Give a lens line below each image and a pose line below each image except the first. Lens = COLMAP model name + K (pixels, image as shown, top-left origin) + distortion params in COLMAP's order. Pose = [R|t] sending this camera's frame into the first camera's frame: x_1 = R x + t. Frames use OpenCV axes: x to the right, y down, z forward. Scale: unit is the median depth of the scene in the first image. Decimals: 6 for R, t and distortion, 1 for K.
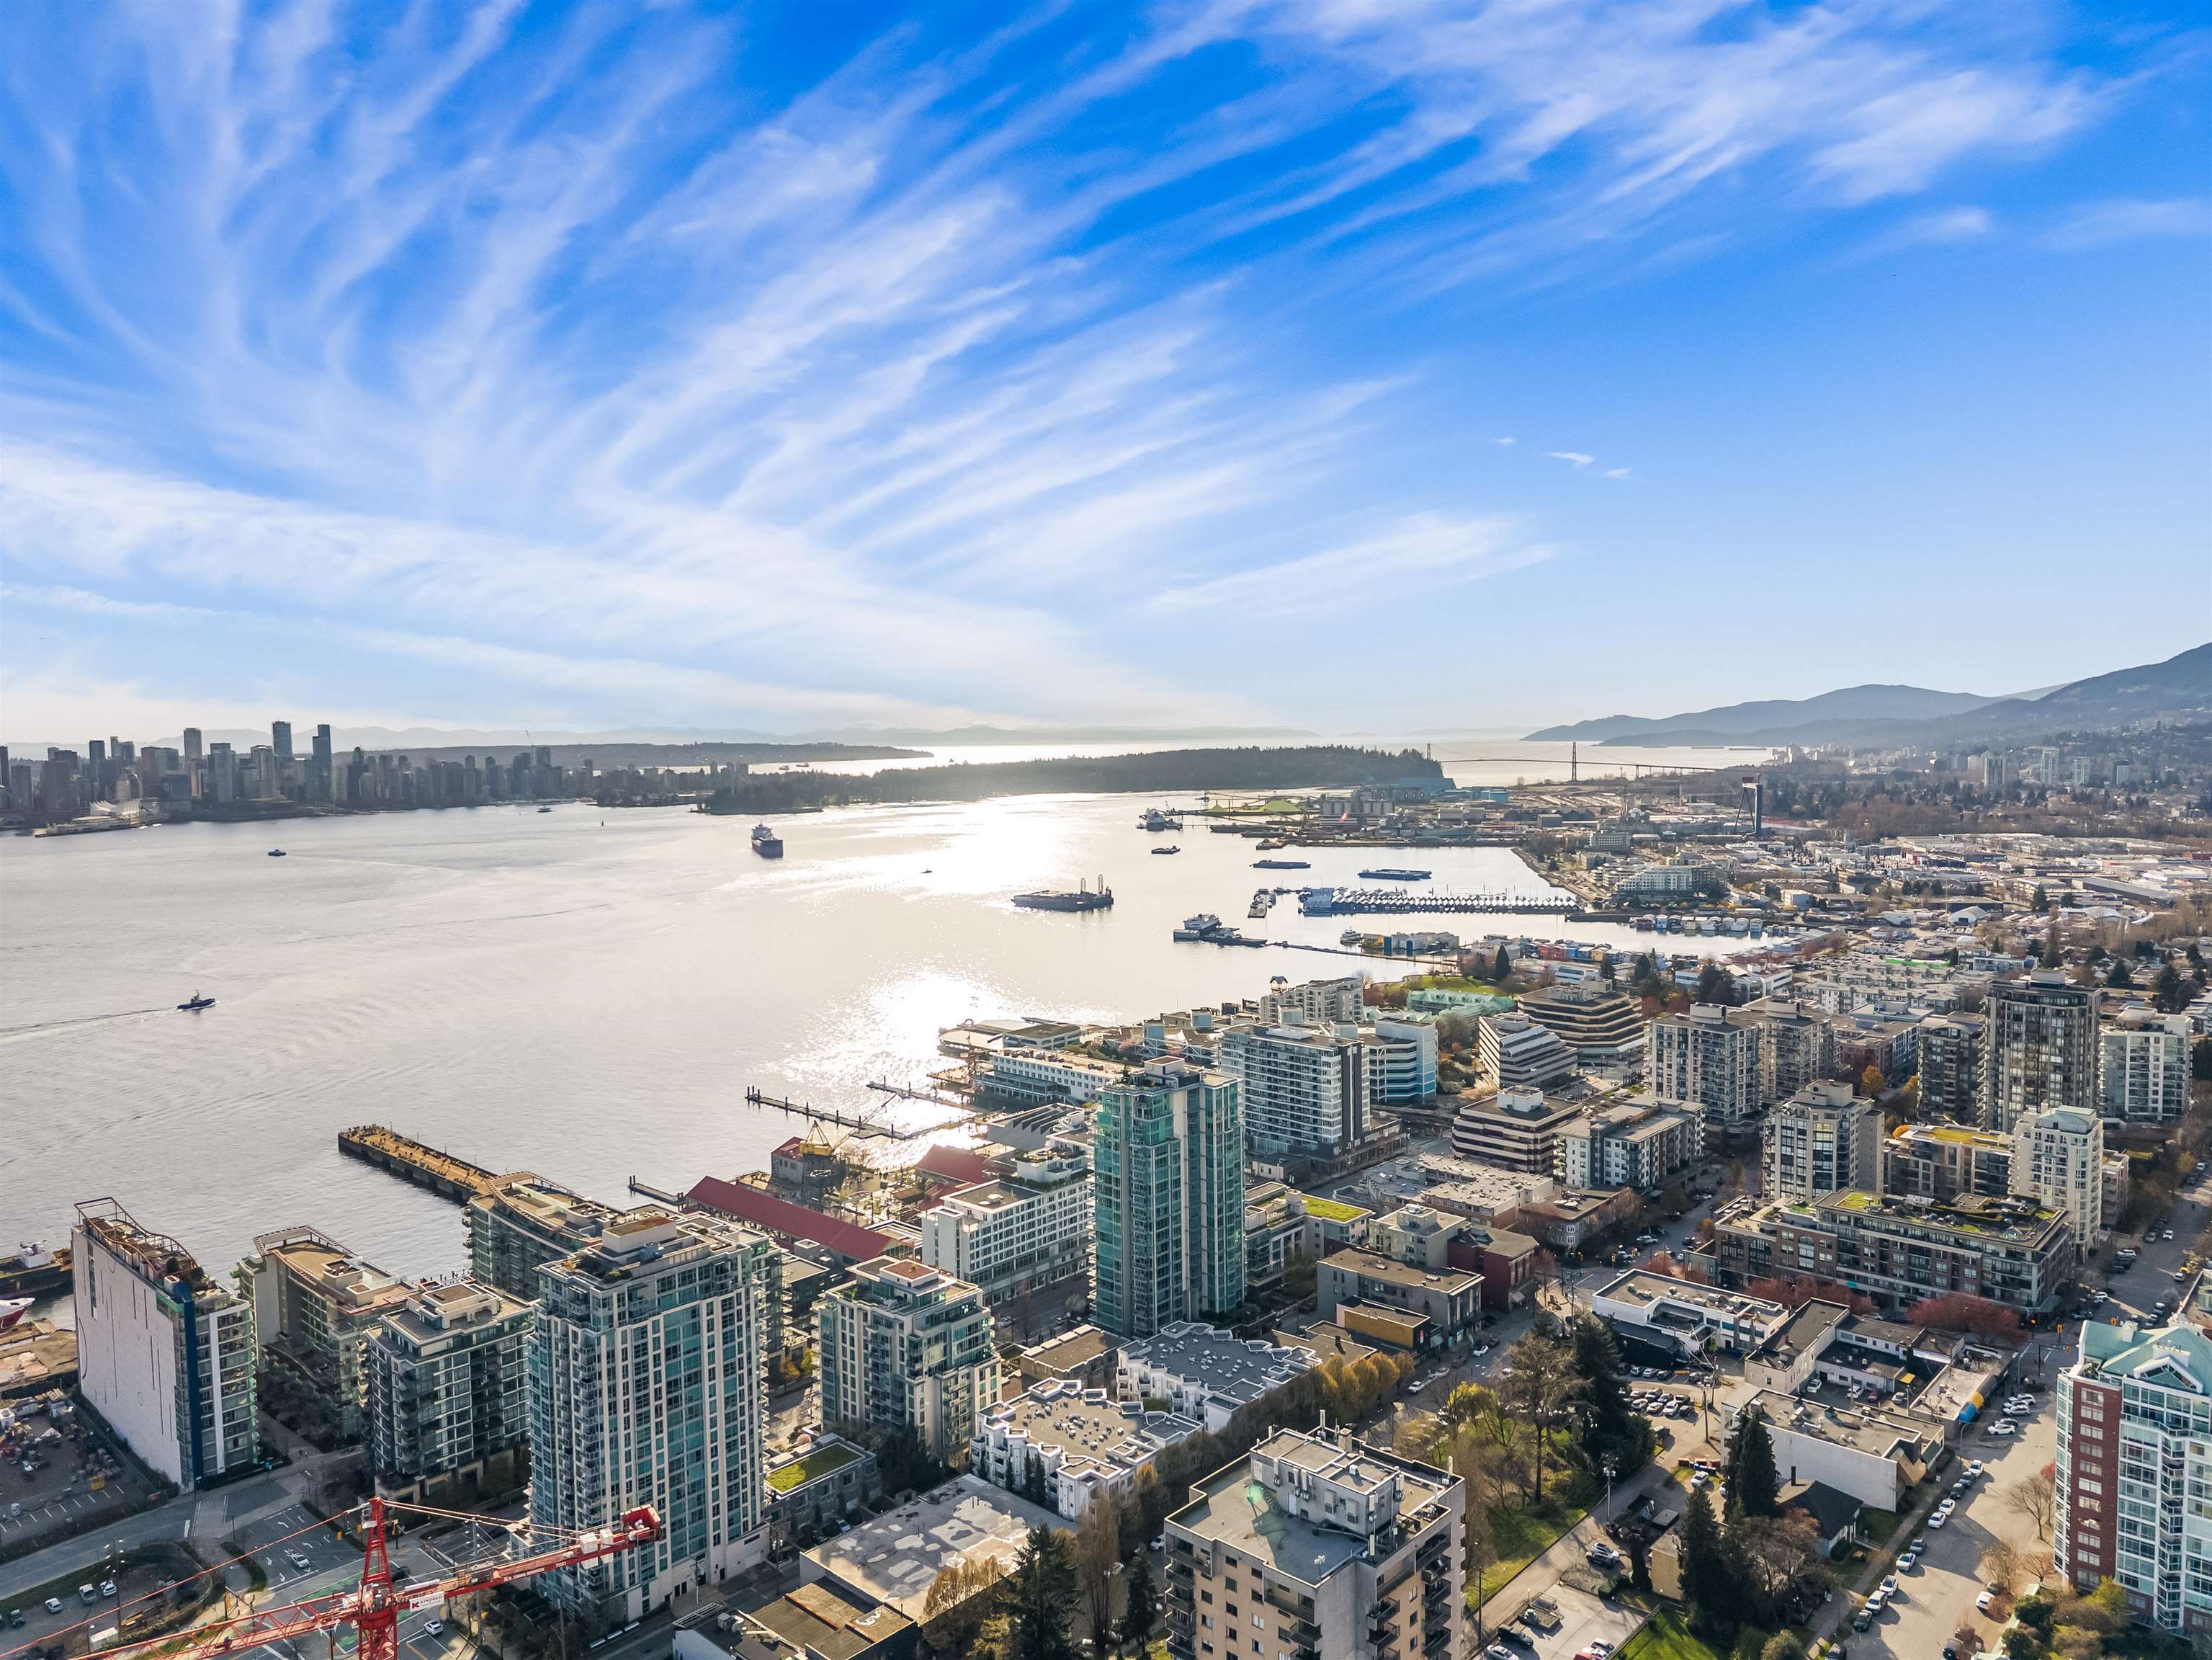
lens RADIAL K [[1468.8, 0, 1099.5], [0, 1468.8, 835.8], [0, 0, 1]] dist [0.000207, -0.000432]
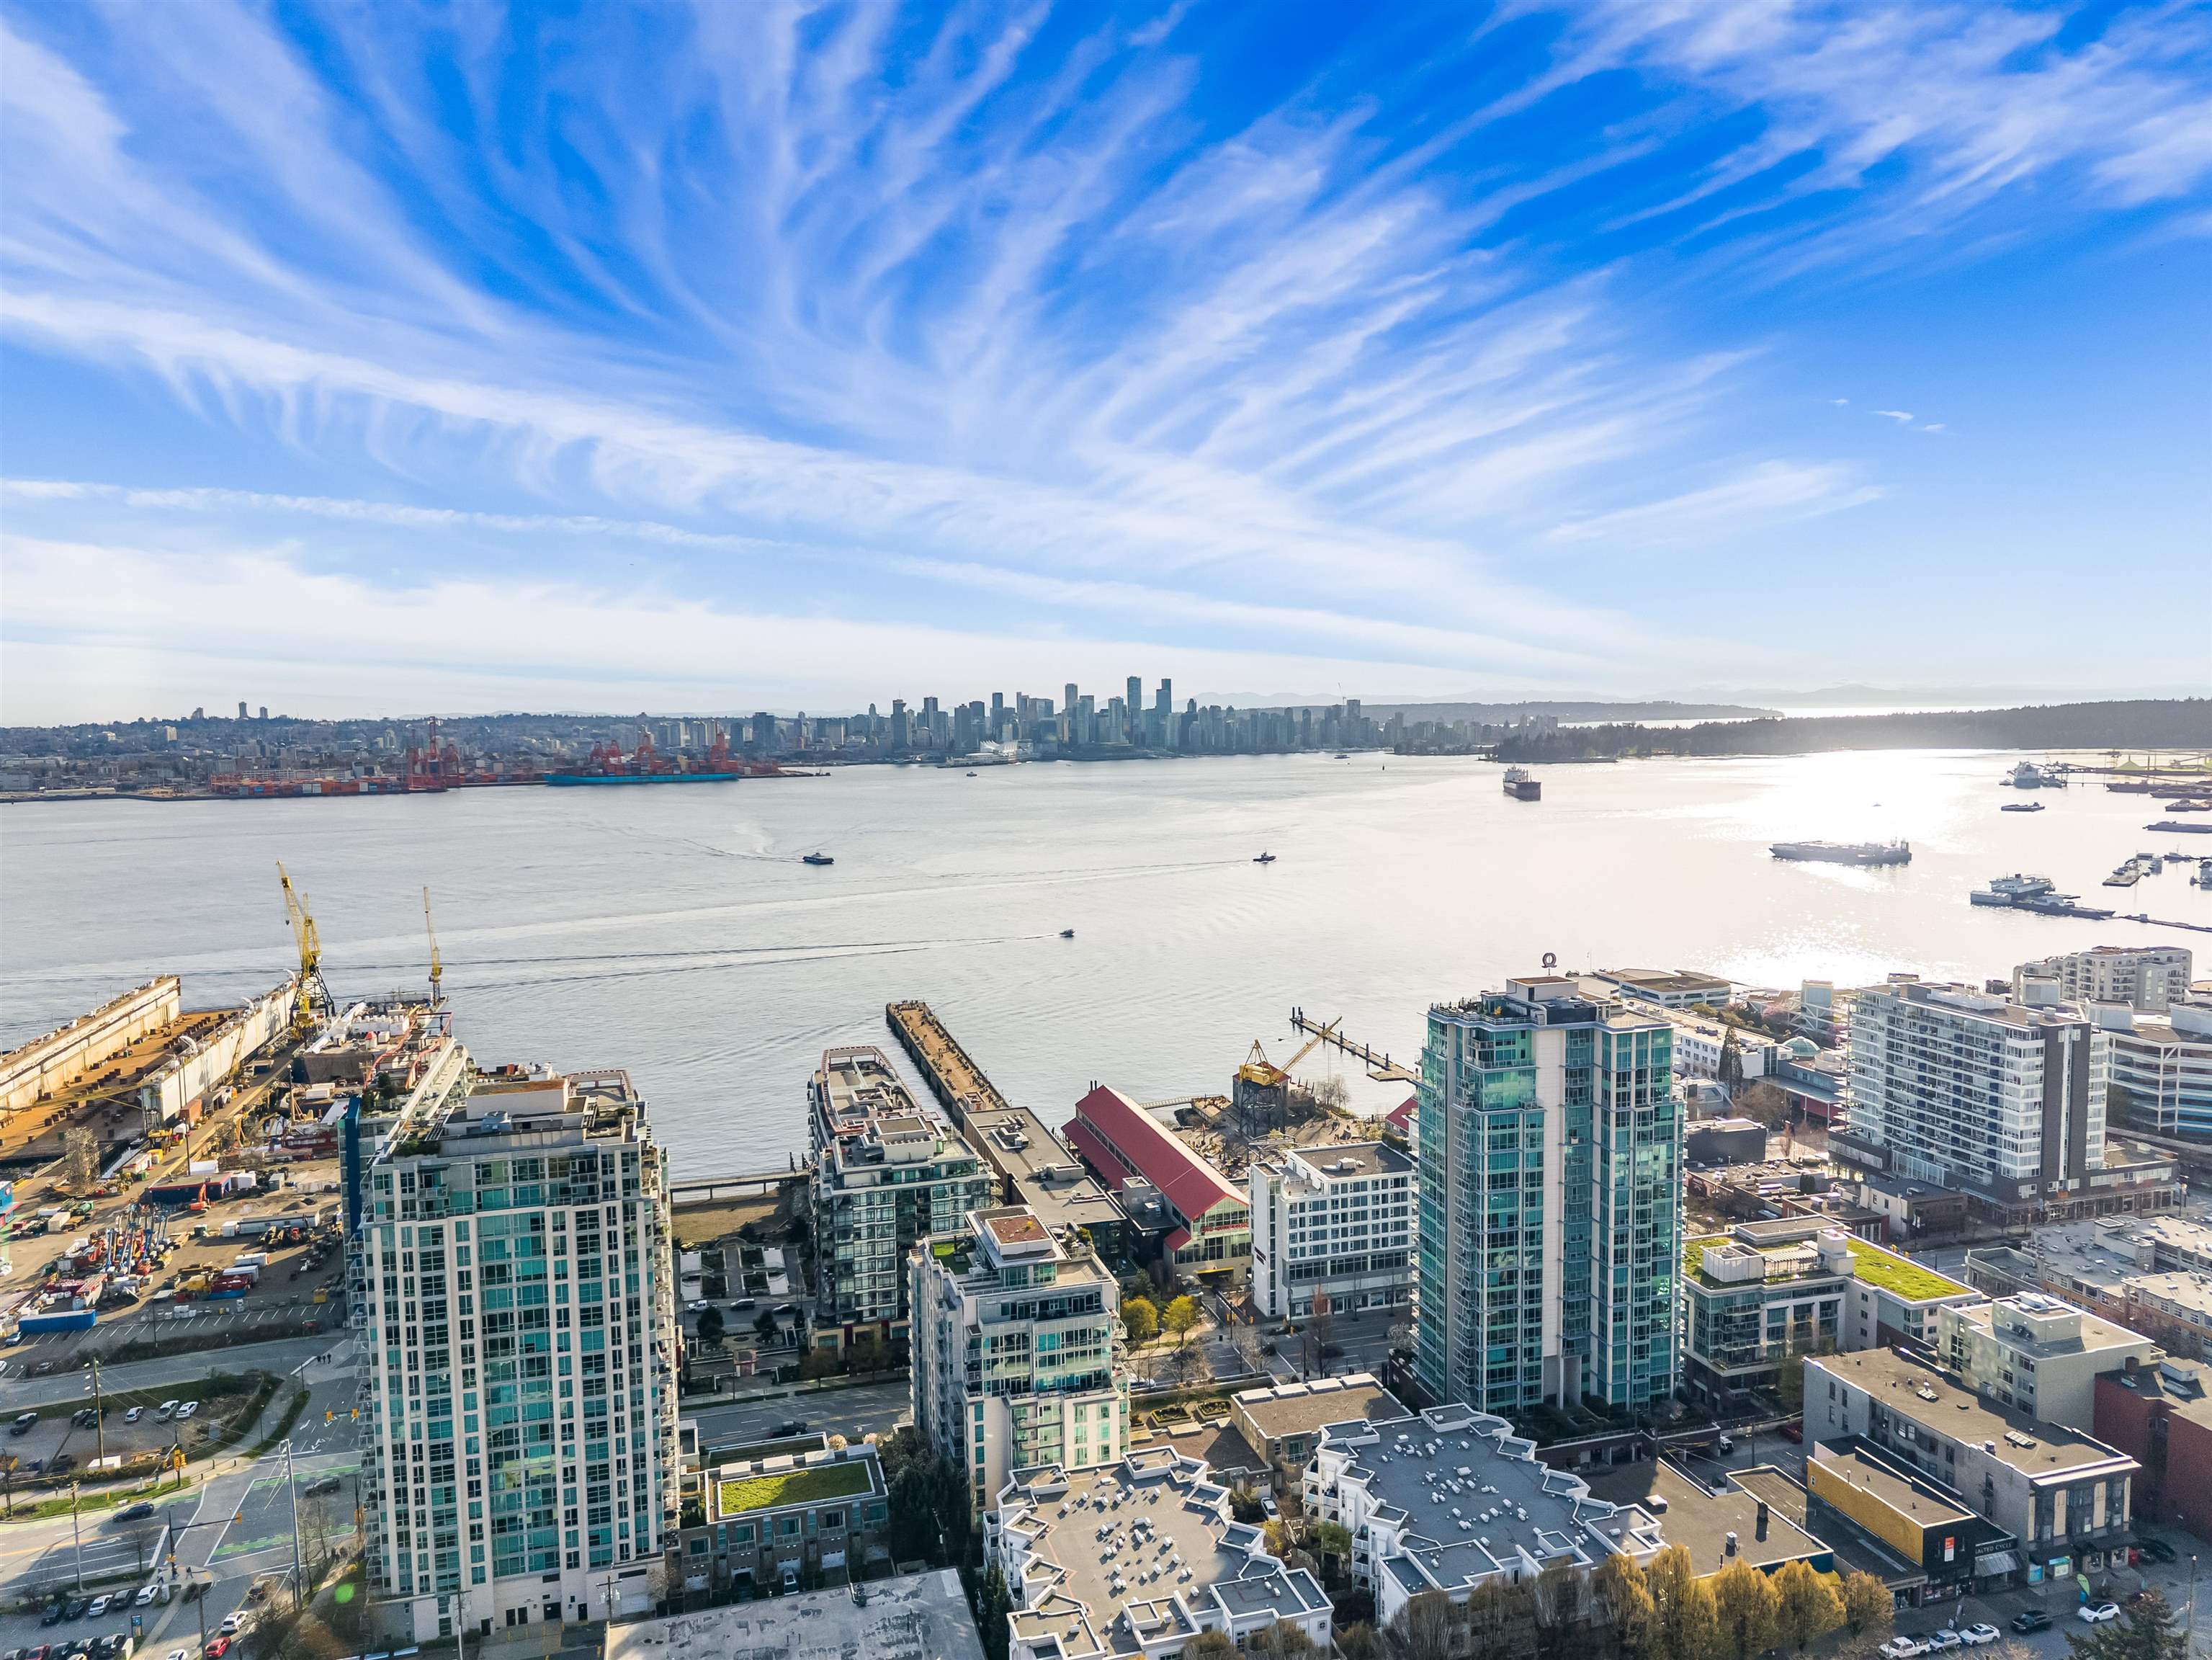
lens RADIAL K [[1478.2, 0, 1114.5], [0, 1478.2, 836.0], [0, 0, 1]] dist [0.033688, -0.036880]
pose [[0.860124, 0.047446, -0.507873, 0.187576], [-0.033262, 0.998763, 0.036972, 0.070799], [0.508999, -0.014908, 0.860638, 0.347330]]
